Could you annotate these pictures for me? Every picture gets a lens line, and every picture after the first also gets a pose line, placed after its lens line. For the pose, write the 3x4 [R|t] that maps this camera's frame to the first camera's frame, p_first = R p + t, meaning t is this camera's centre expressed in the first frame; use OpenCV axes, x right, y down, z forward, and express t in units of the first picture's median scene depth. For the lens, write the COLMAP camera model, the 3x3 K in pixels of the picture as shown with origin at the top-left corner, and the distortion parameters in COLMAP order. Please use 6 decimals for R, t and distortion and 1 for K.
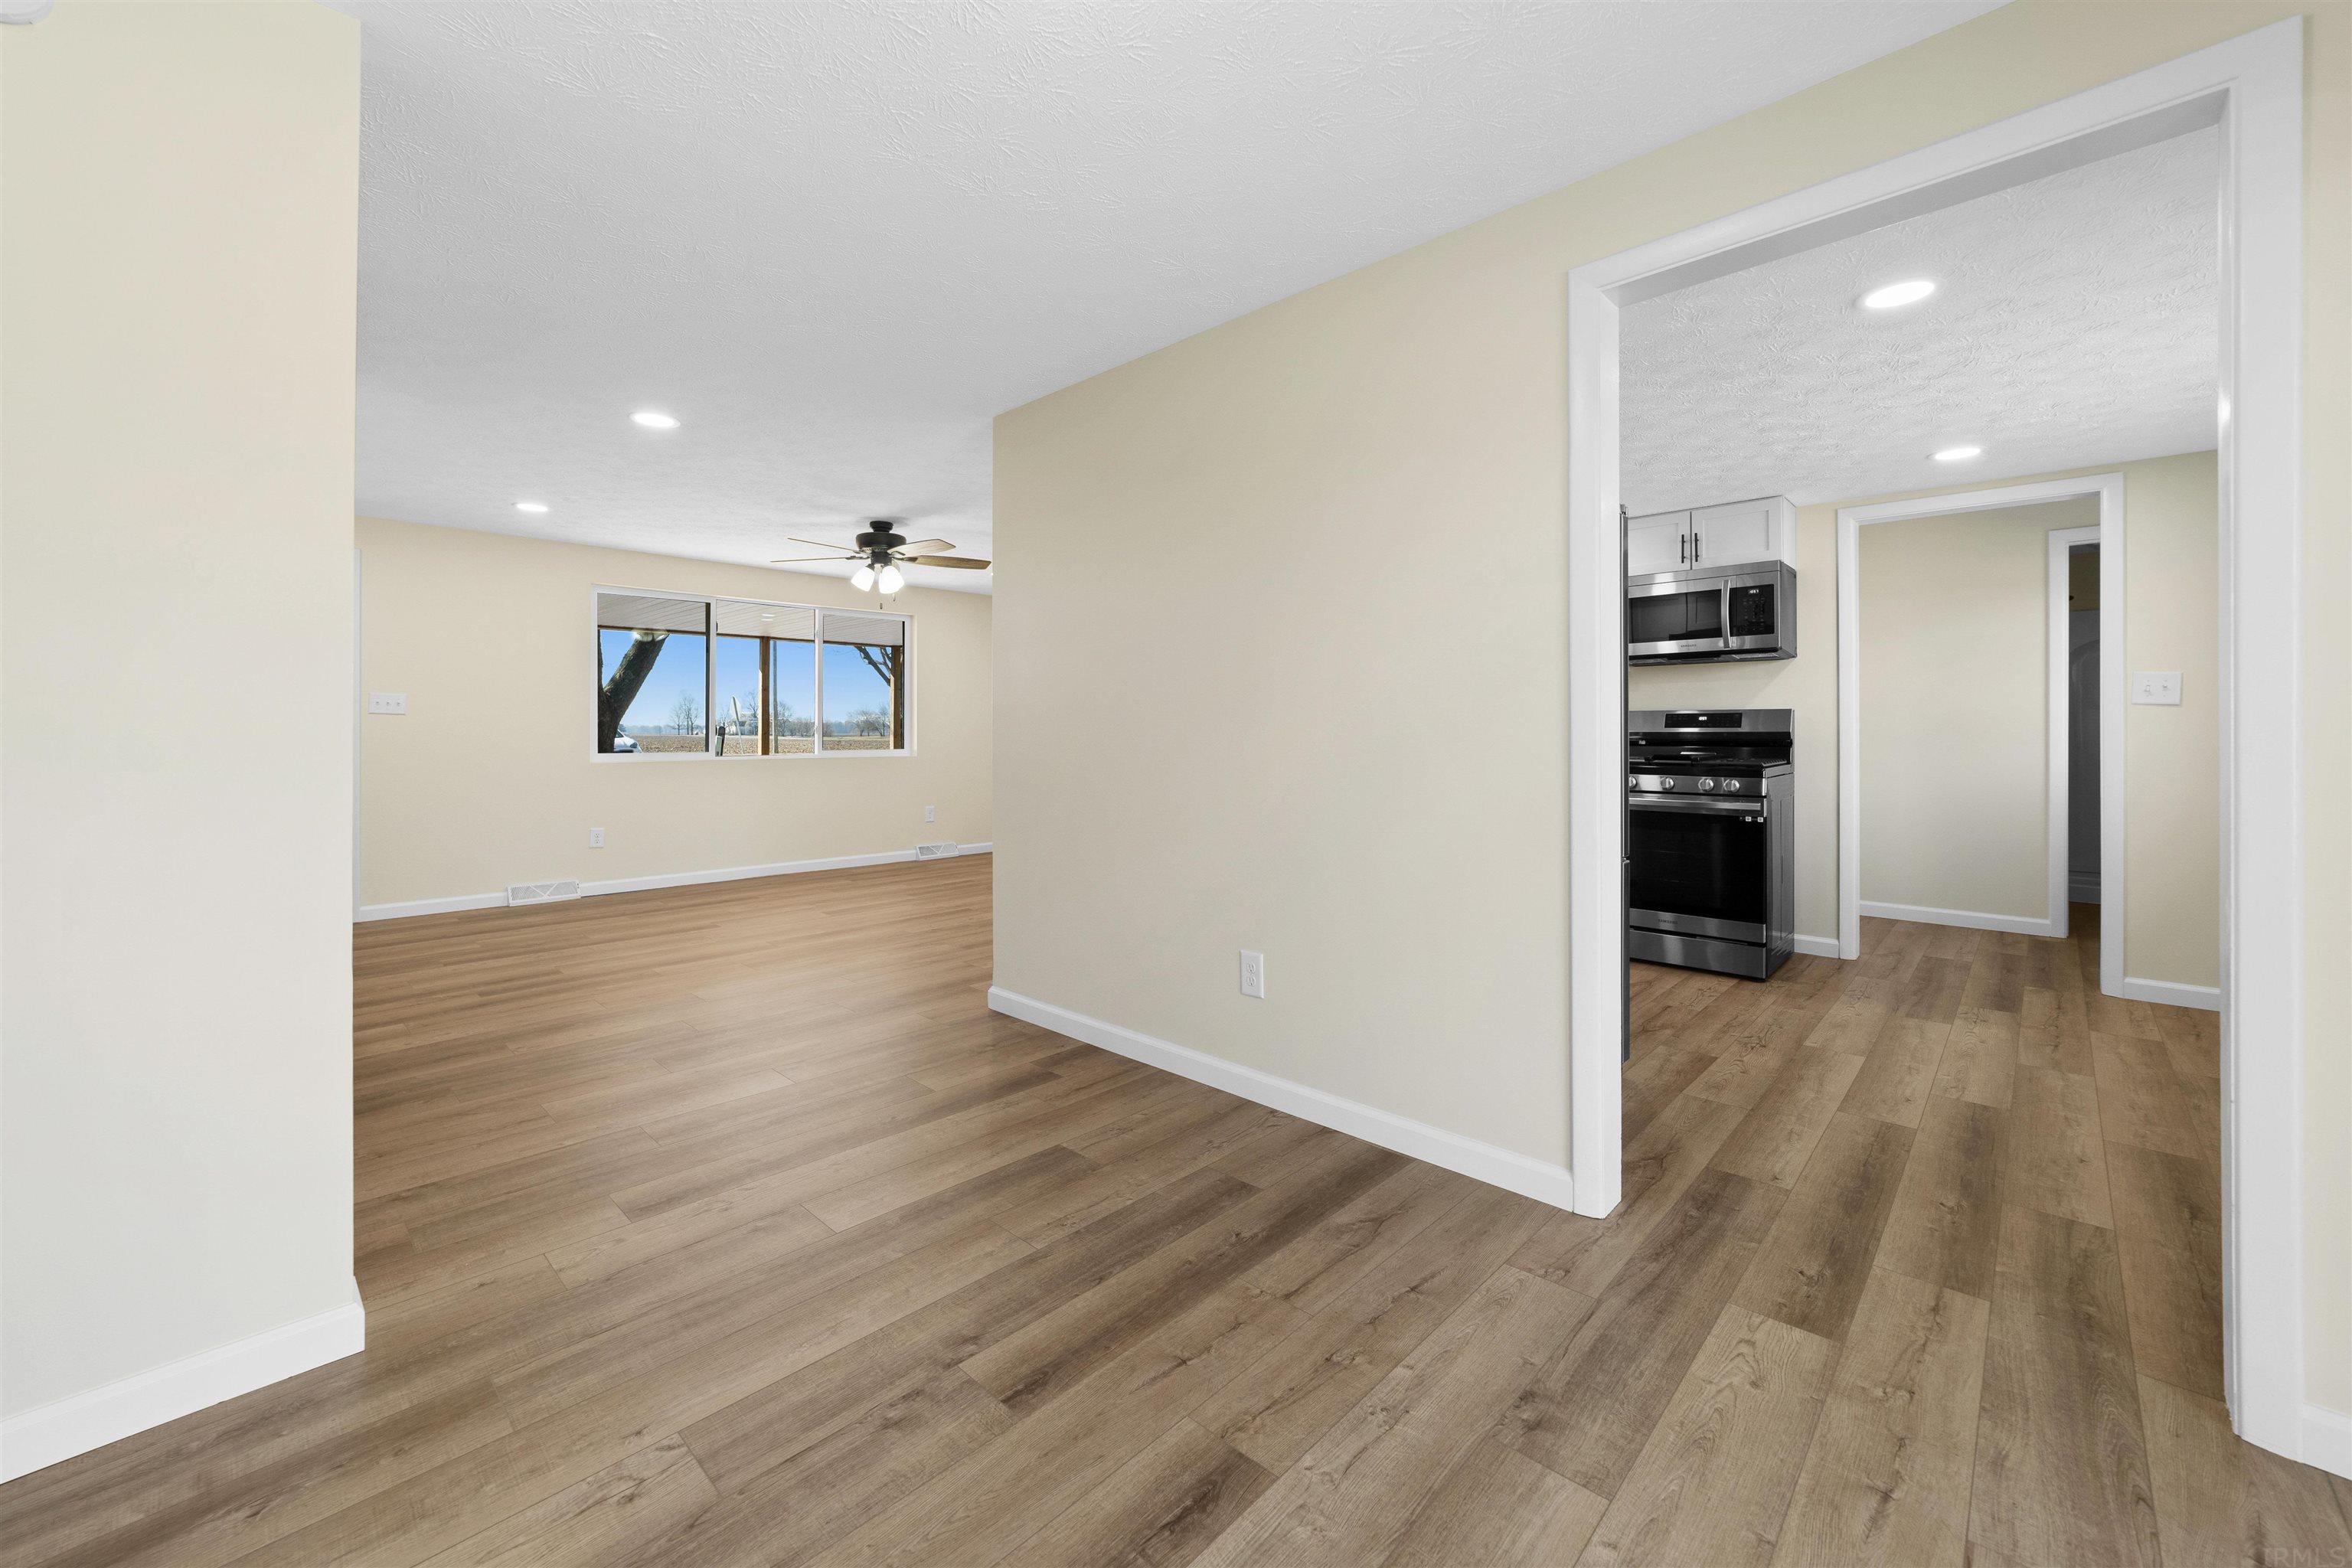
lens RADIAL K [[951.2, 0, 1176.5], [0, 951.2, 727.6], [0, 0, 1]] dist [0.001700, 0.000472]
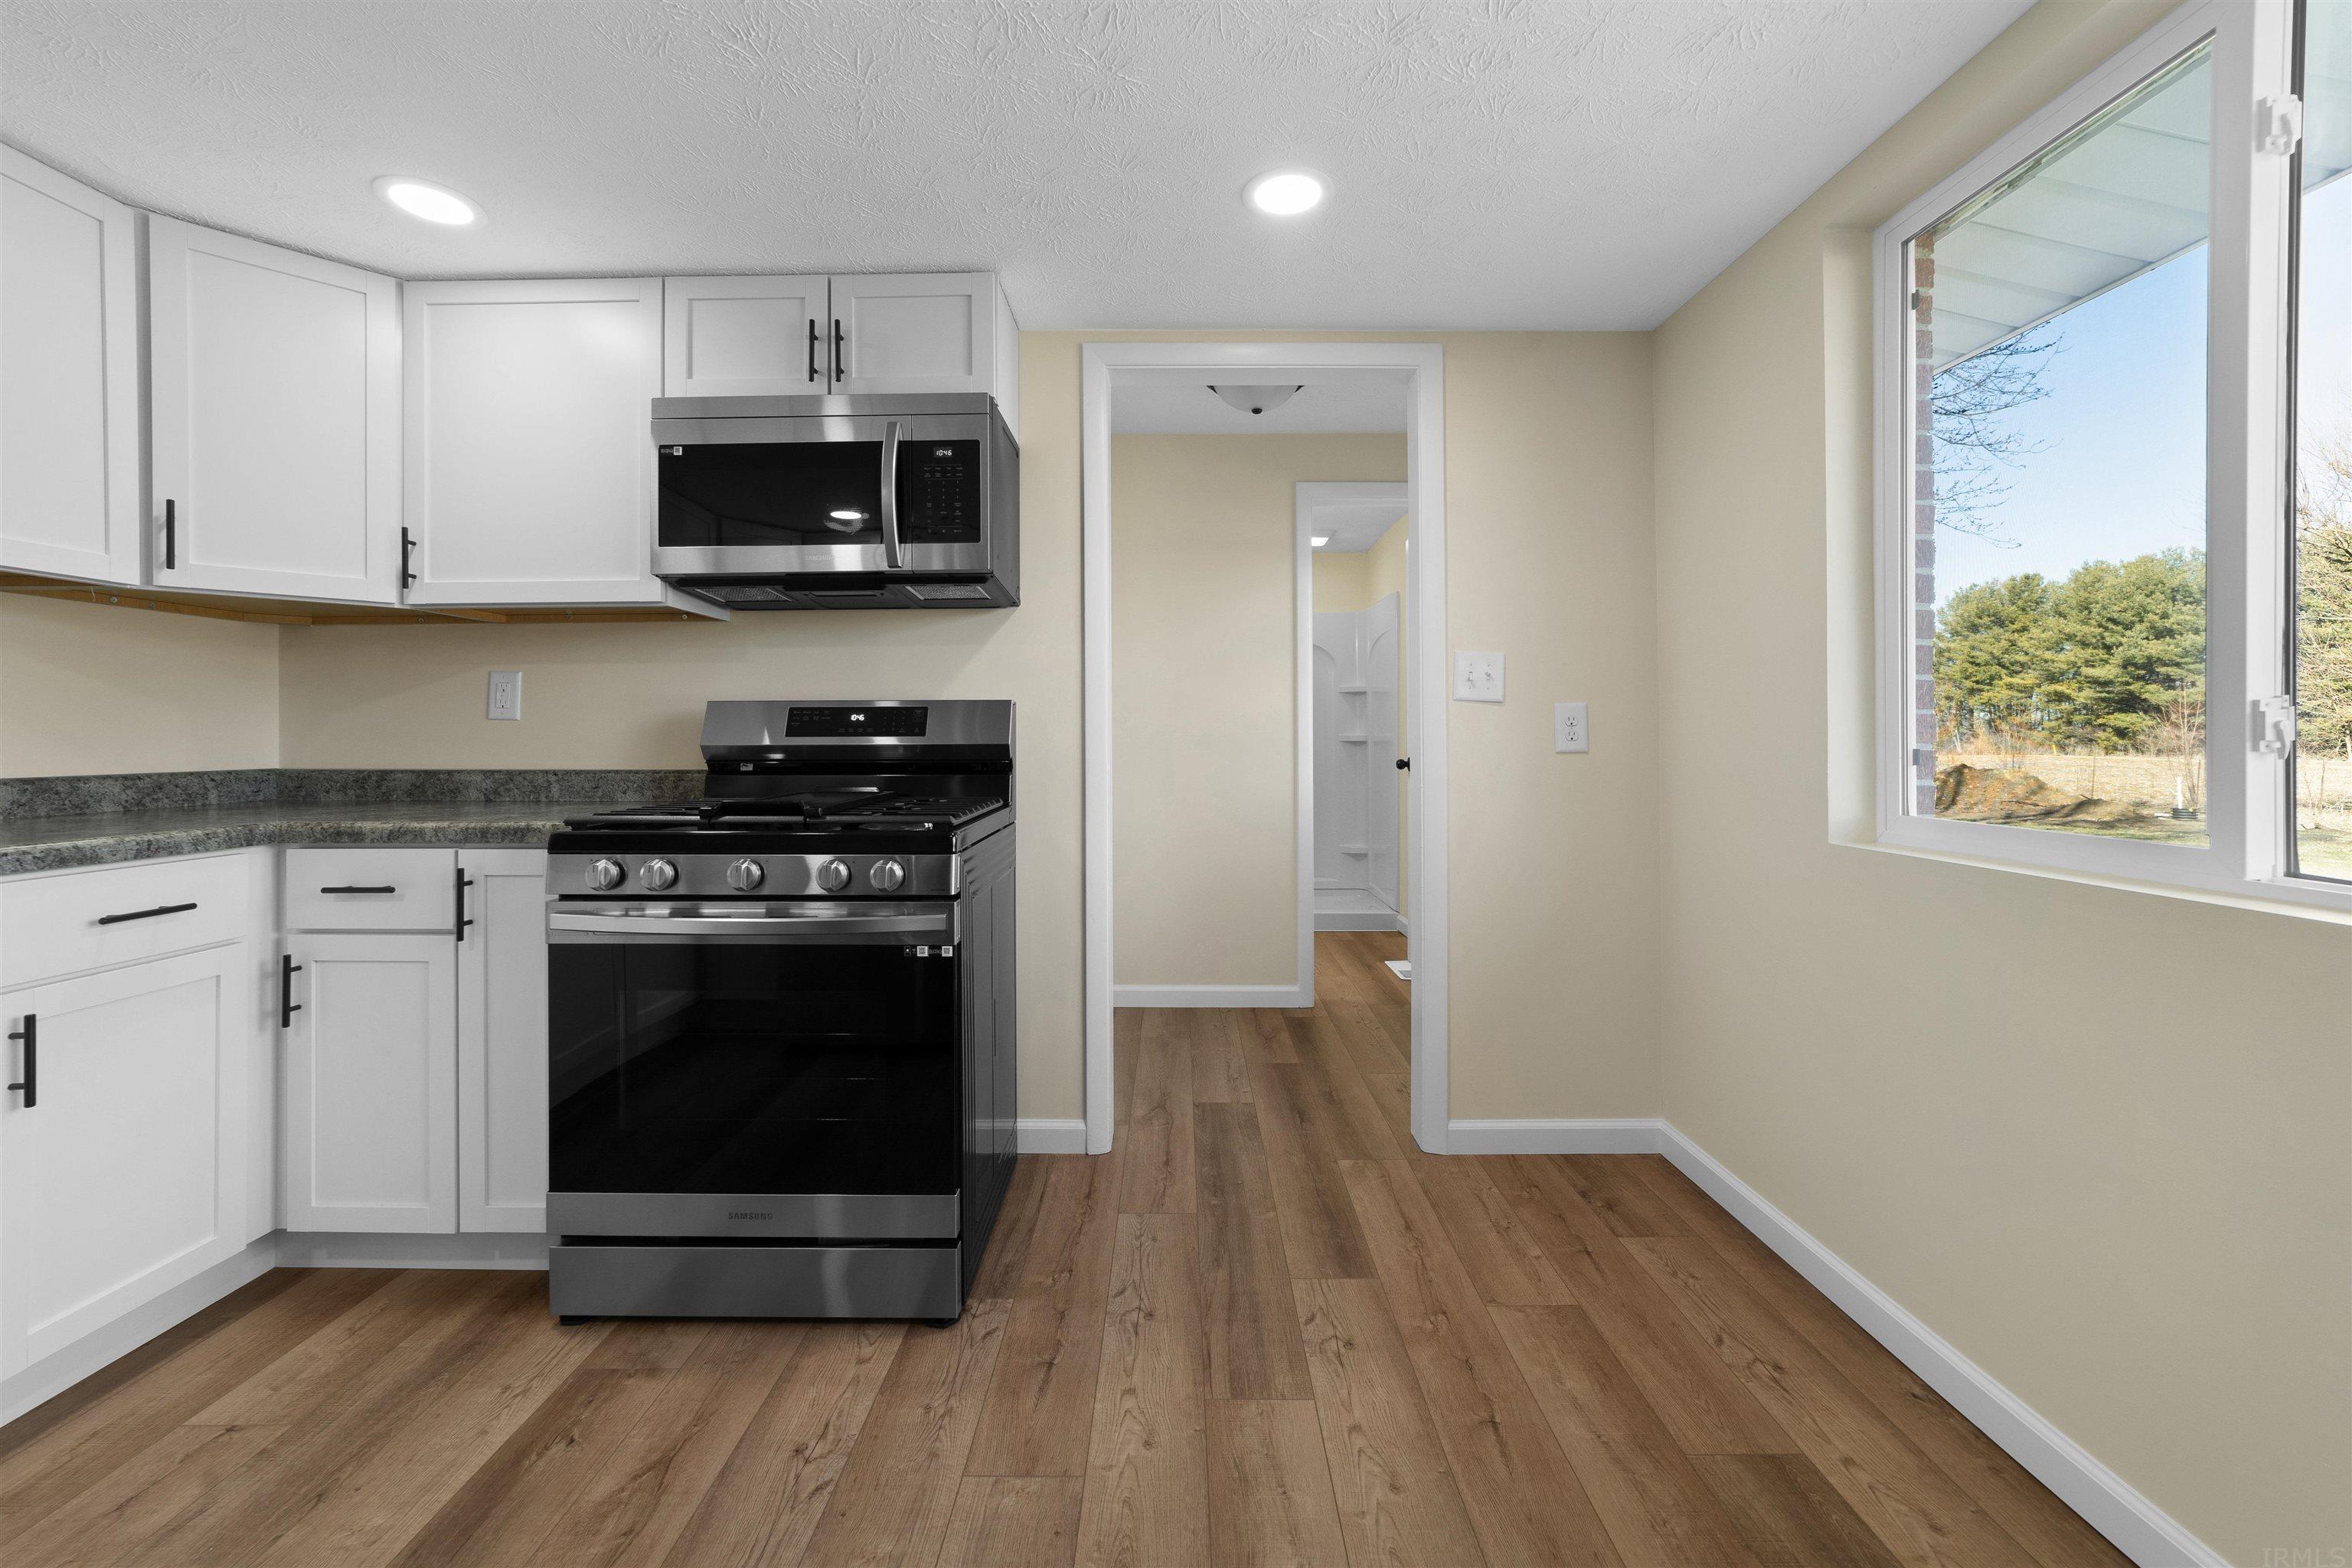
lens RADIAL K [[951.2, 0, 1174.7], [0, 951.2, 771.8], [0, 0, 1]] dist [0.001700, 0.000472]
pose [[0.743064, -0.019603, 0.668933, 0.362328], [-0.000770, 0.999545, 0.030148, 0.003669], [-0.669220, -0.022917, 0.742711, 0.551763]]
